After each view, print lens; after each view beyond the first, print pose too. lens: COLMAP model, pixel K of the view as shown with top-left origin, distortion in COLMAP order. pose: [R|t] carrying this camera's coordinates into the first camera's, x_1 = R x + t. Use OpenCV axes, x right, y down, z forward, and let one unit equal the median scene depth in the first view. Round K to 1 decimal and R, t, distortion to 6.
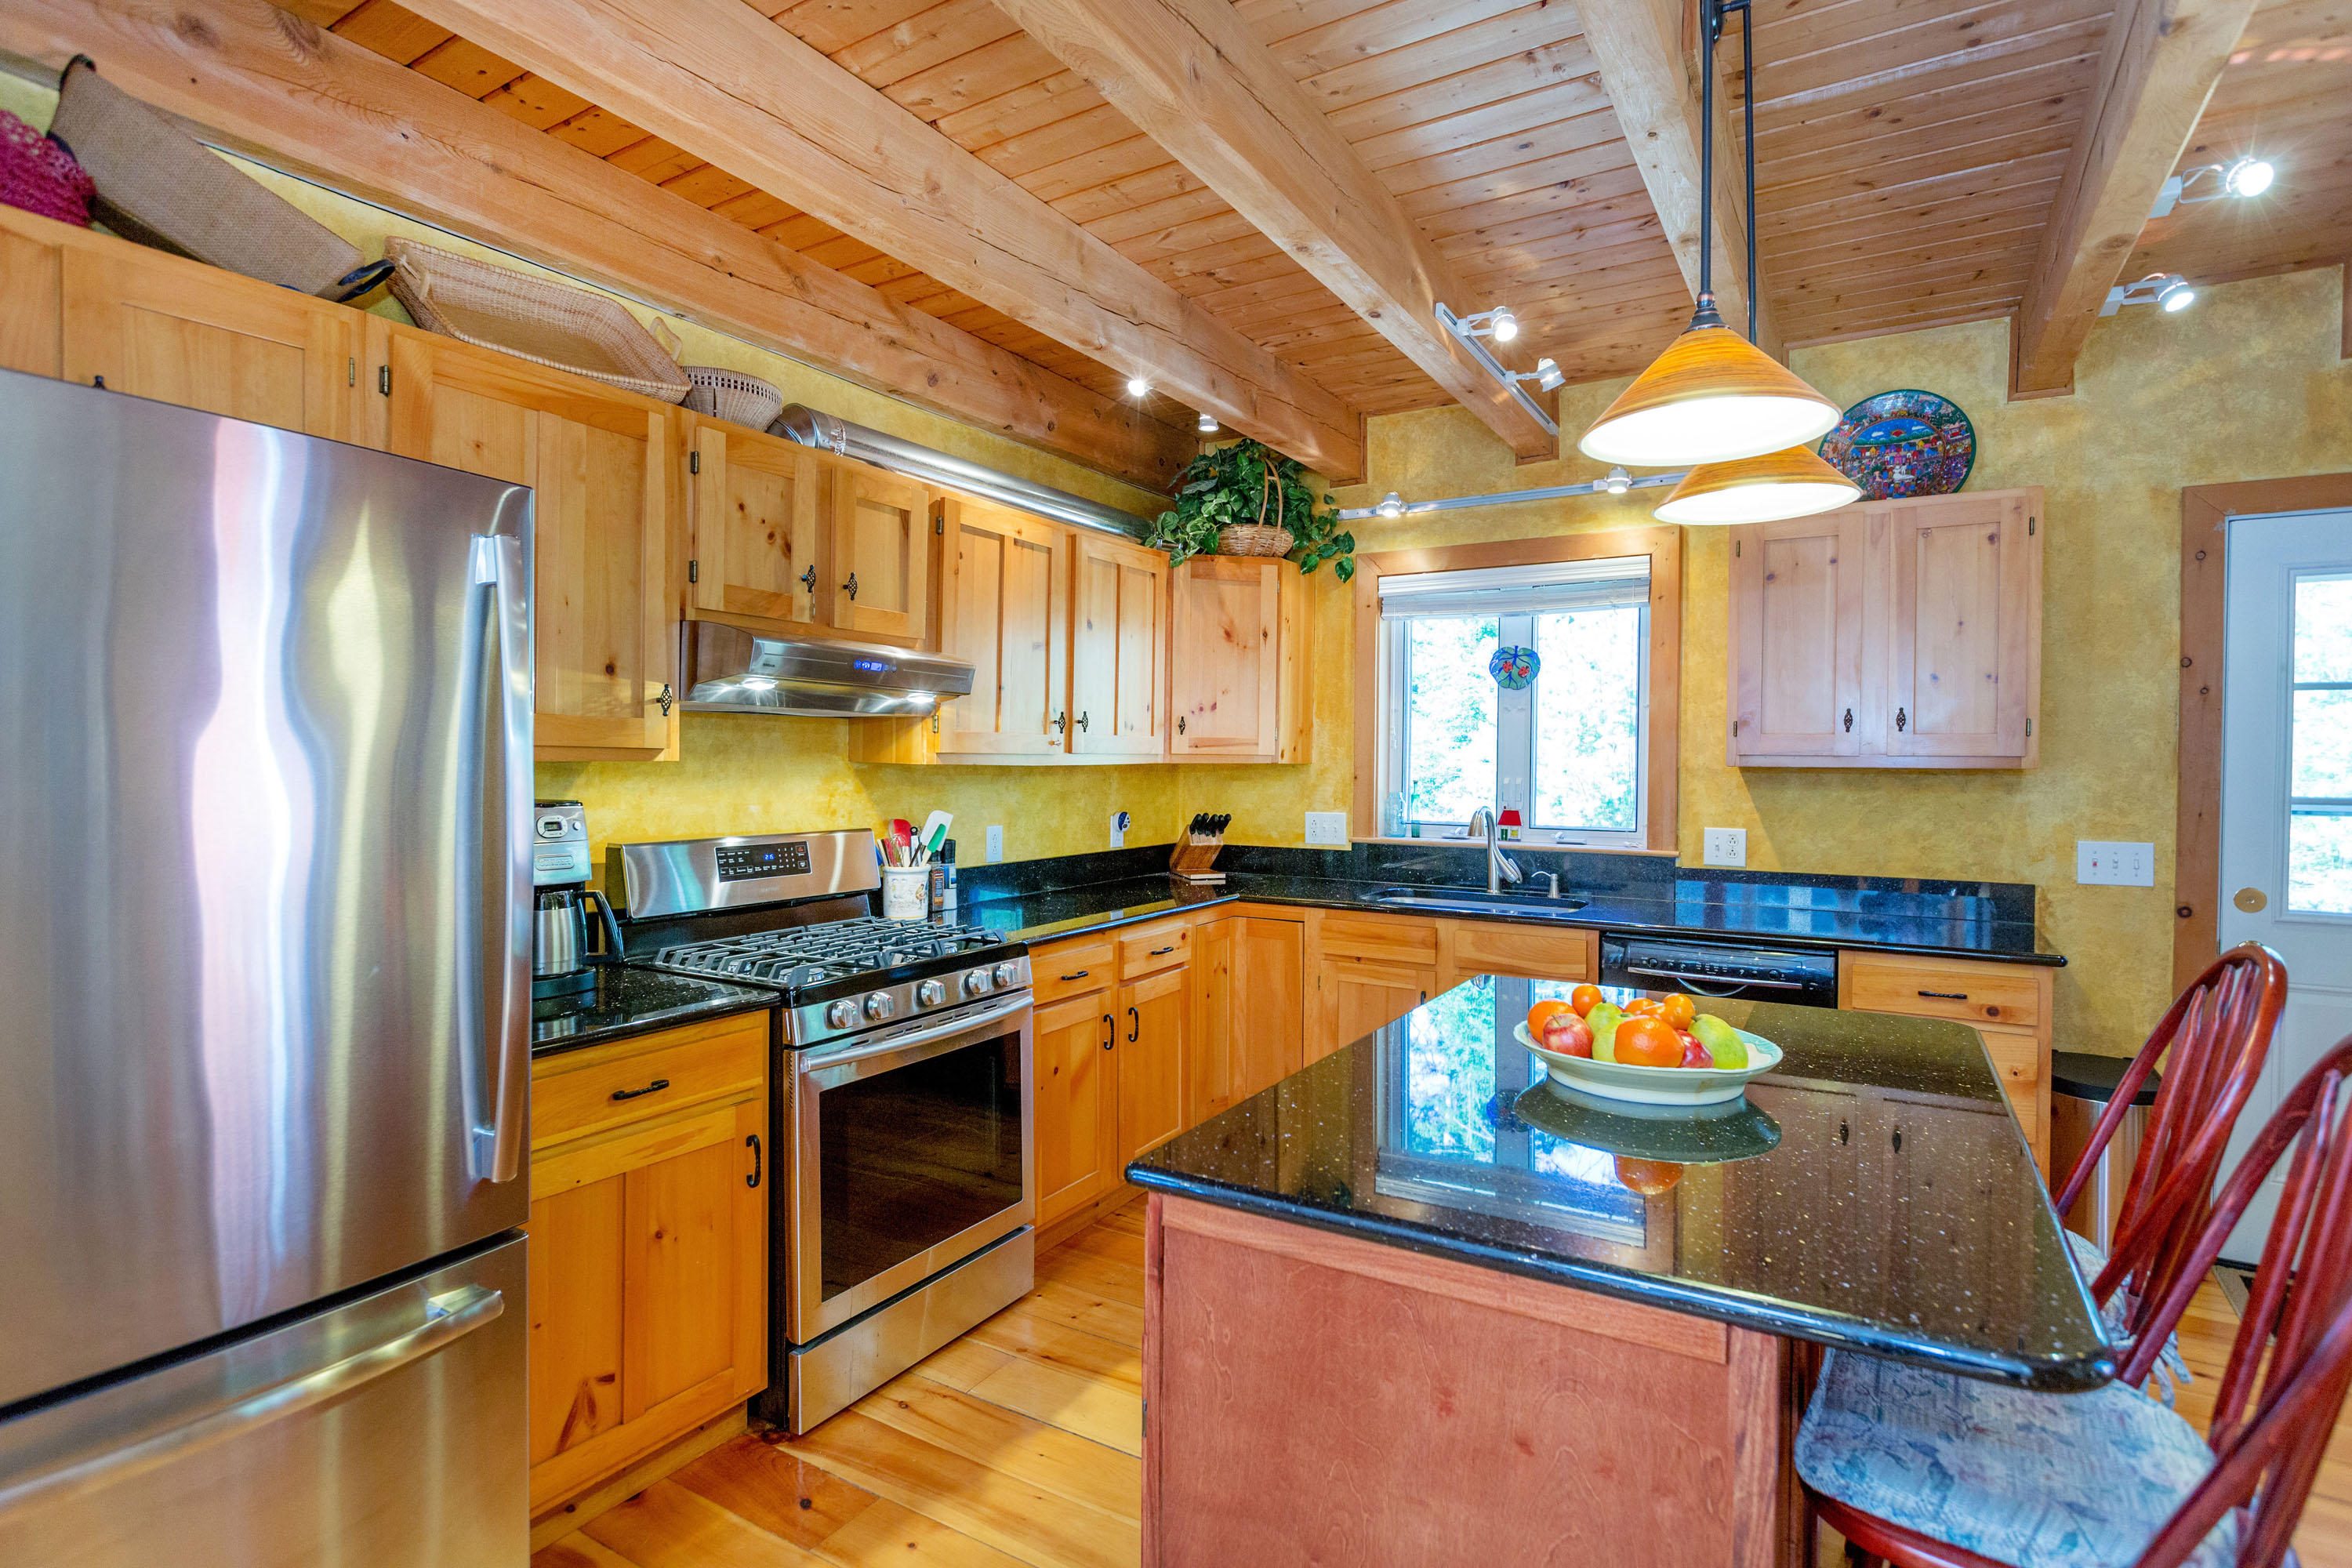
lens RADIAL K [[1161.7, 0, 1171.2], [0, 1161.7, 771.9], [0, 0, 1]] dist [0.001742, -0.001297]
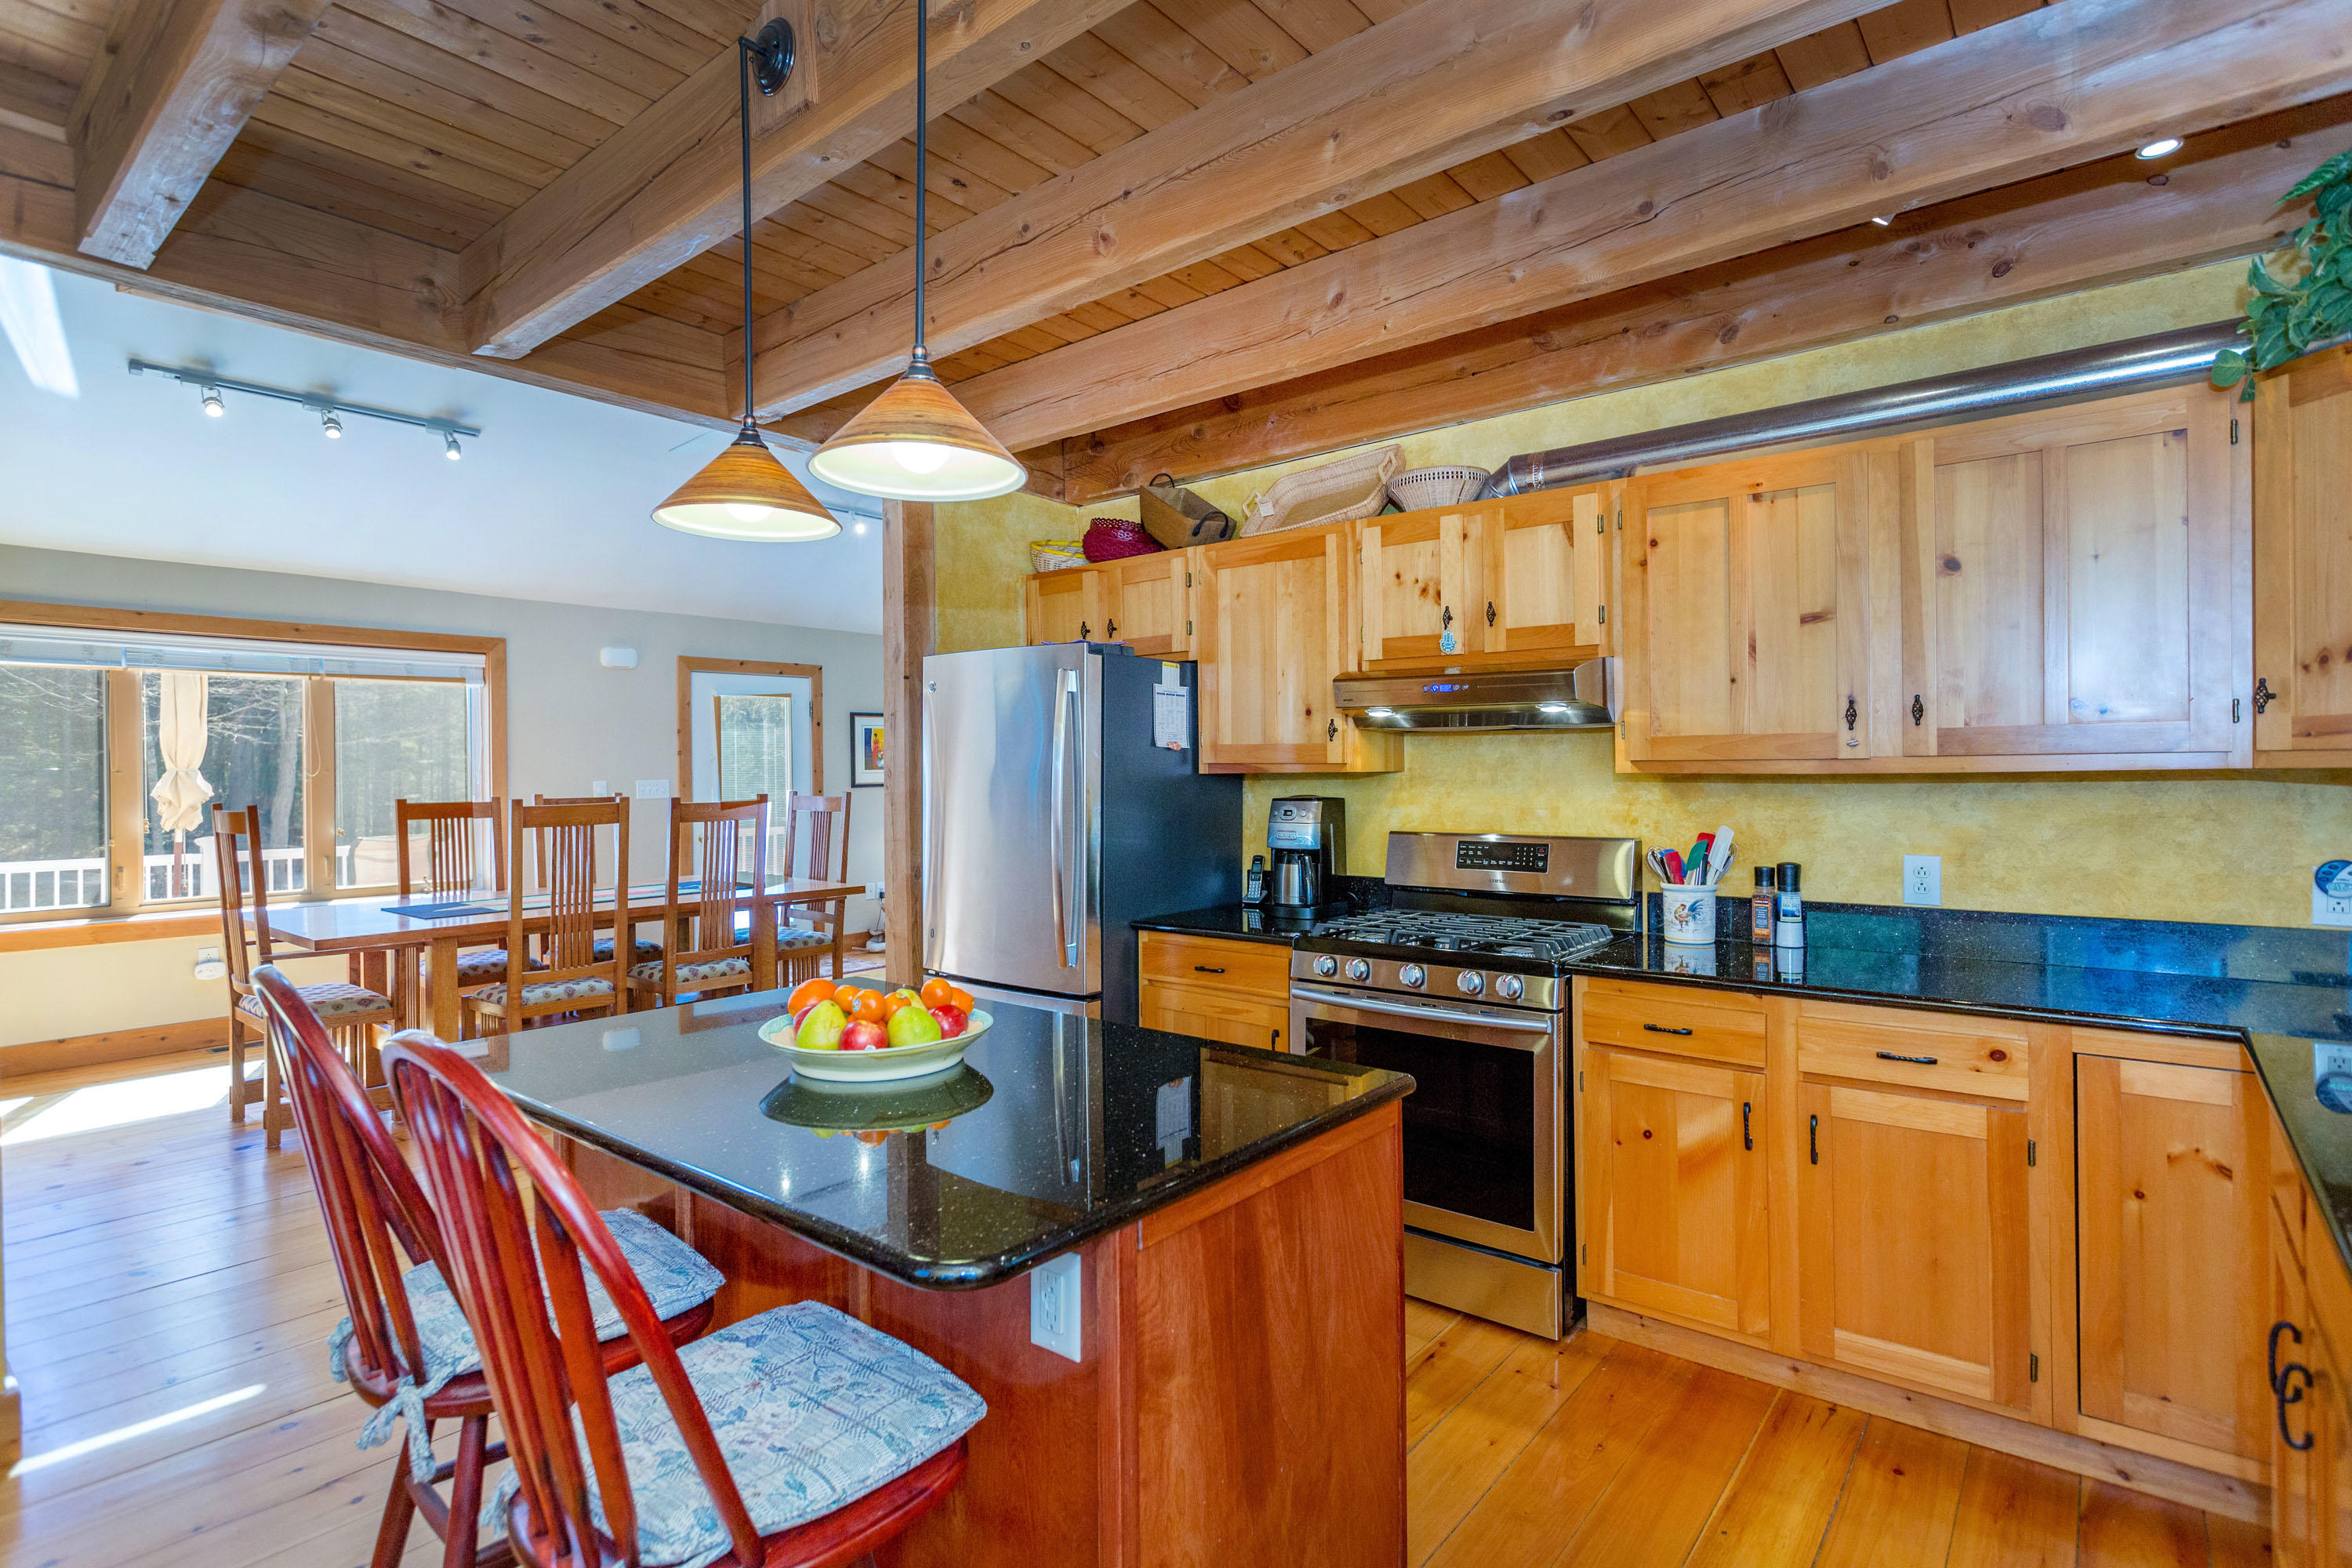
lens RADIAL K [[1161.7, 0, 1168.6], [0, 1161.7, 771.9], [0, 0, 1]] dist [0.001742, -0.001297]
pose [[-0.149025, -0.004406, -0.988824, 0.736704], [-0.004783, 0.999982, -0.003735, -0.002059], [0.988822, 0.004173, -0.149043, 0.725430]]
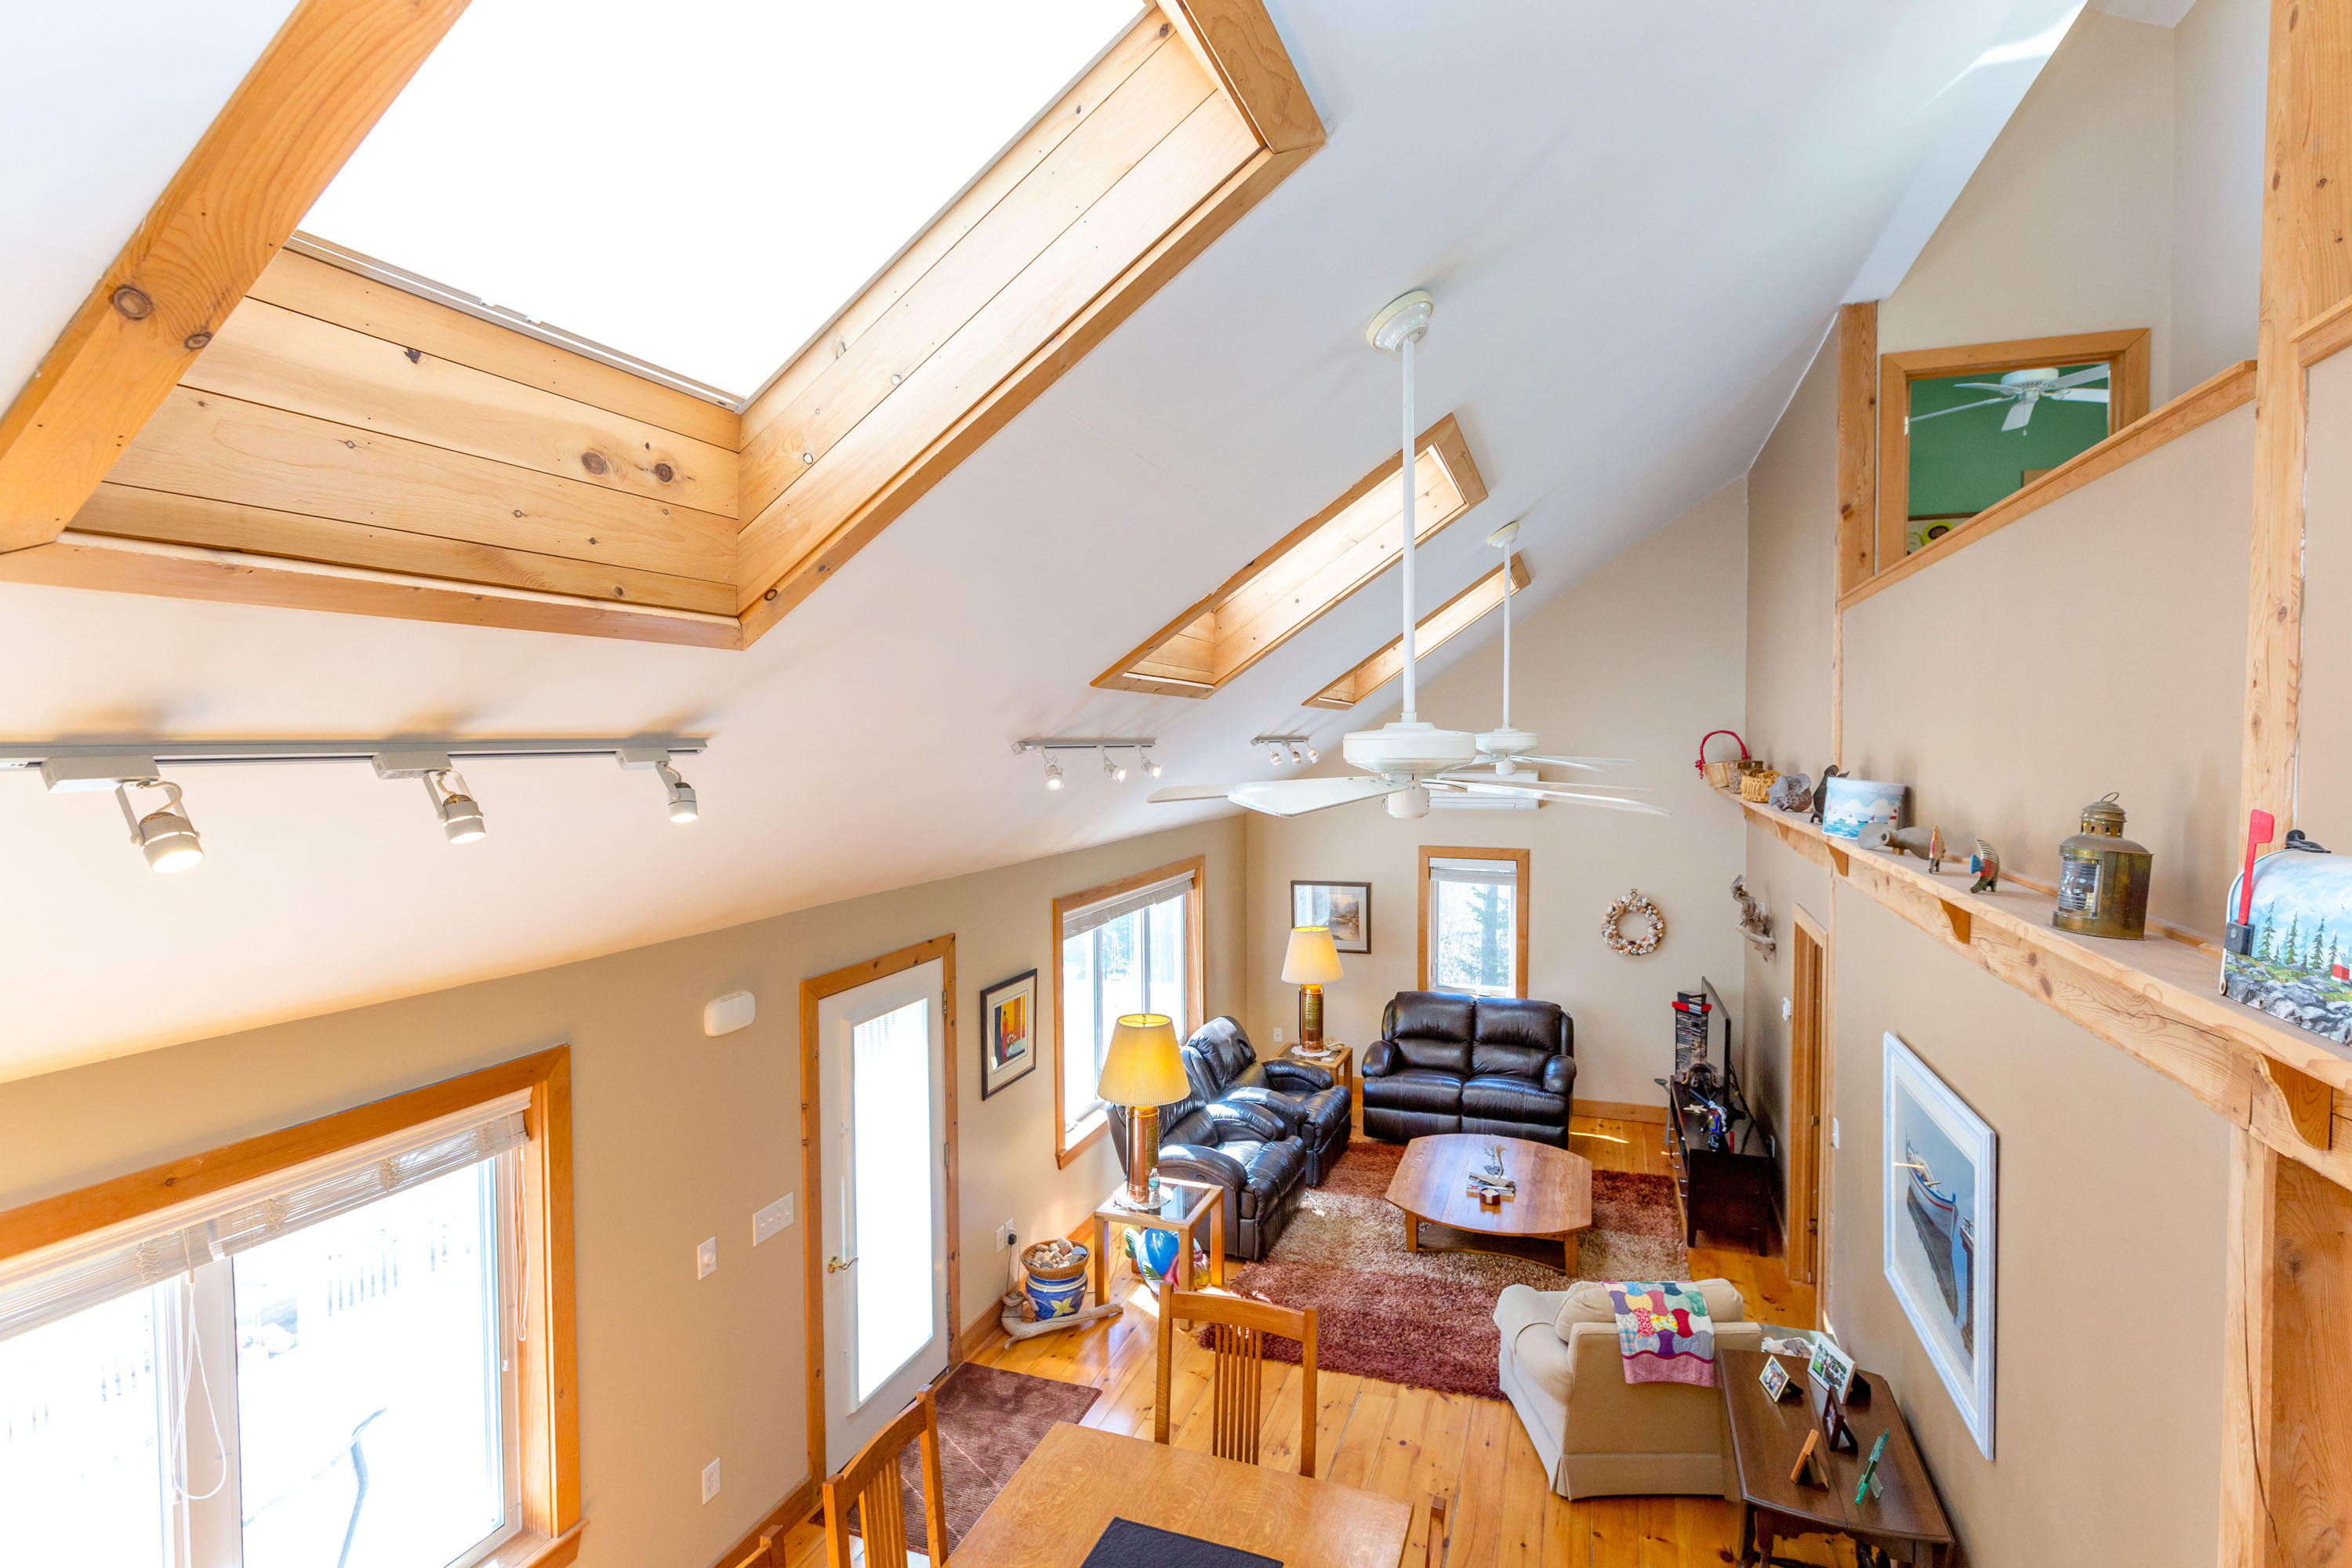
lens RADIAL K [[1108.5, 0, 1209.0], [0, 1108.5, 769.5], [0, 0, 1]] dist [0.003798, -0.001477]
pose [[0.210025, 0.019384, -0.977504, 0.005819], [-0.002880, 0.999811, 0.019208, -0.509624], [0.977692, -0.001219, 0.210042, -0.371725]]
